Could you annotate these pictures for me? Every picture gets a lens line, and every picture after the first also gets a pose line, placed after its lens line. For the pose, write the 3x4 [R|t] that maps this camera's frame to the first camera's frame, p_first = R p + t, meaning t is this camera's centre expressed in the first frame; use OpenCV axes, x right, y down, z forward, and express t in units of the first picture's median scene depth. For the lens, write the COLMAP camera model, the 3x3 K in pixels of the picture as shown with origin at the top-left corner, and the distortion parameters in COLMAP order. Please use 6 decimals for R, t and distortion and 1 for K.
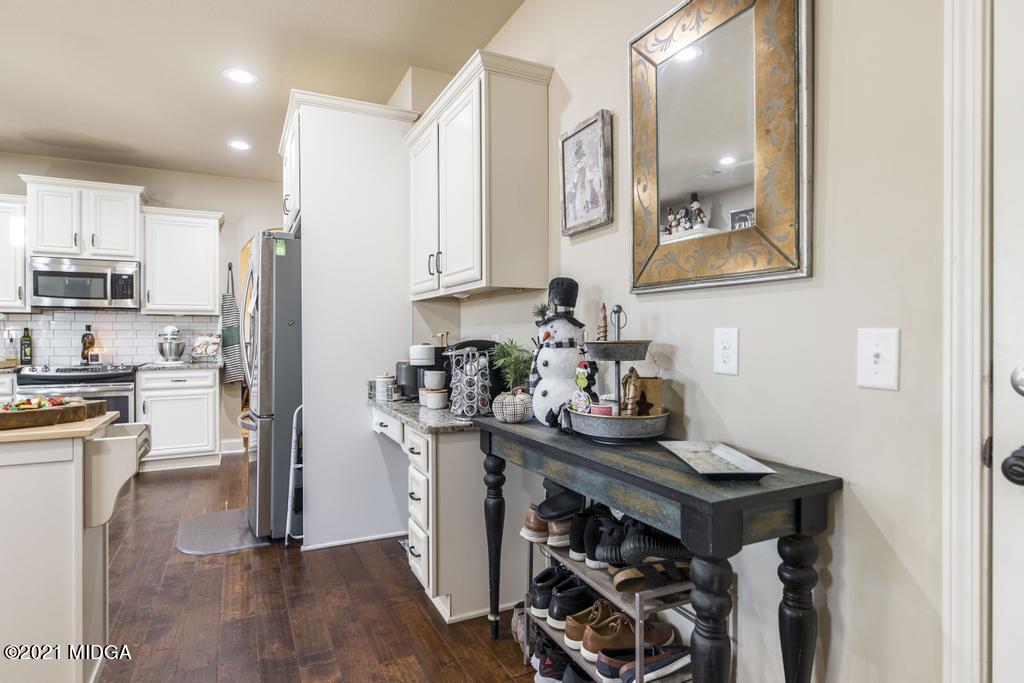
lens RADIAL K [[538.7, 0, 512.8], [0, 538.7, 342.5], [0, 0, 1]] dist [0.002233, 0.000542]
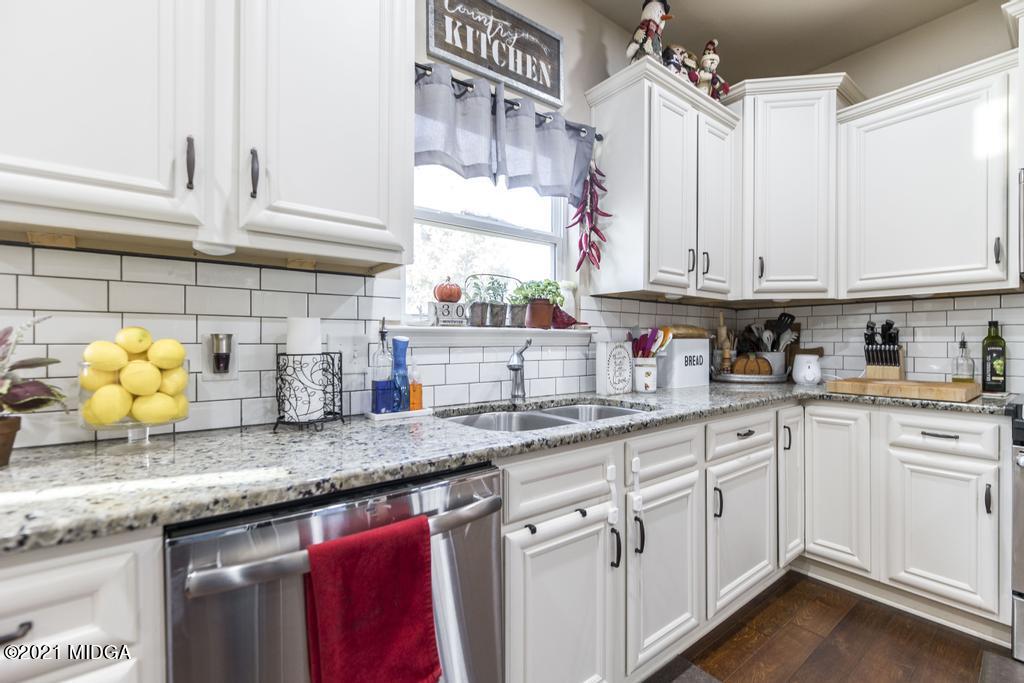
lens RADIAL K [[444.5, 0, 512.7], [0, 444.5, 344.0], [0, 0, 1]] dist [-0.002358, 0.000171]
pose [[0.193274, 0.007637, -0.981115, -0.573451], [-0.005767, 0.999961, 0.006648, -0.005049], [0.981128, 0.004374, 0.193310, 0.463070]]
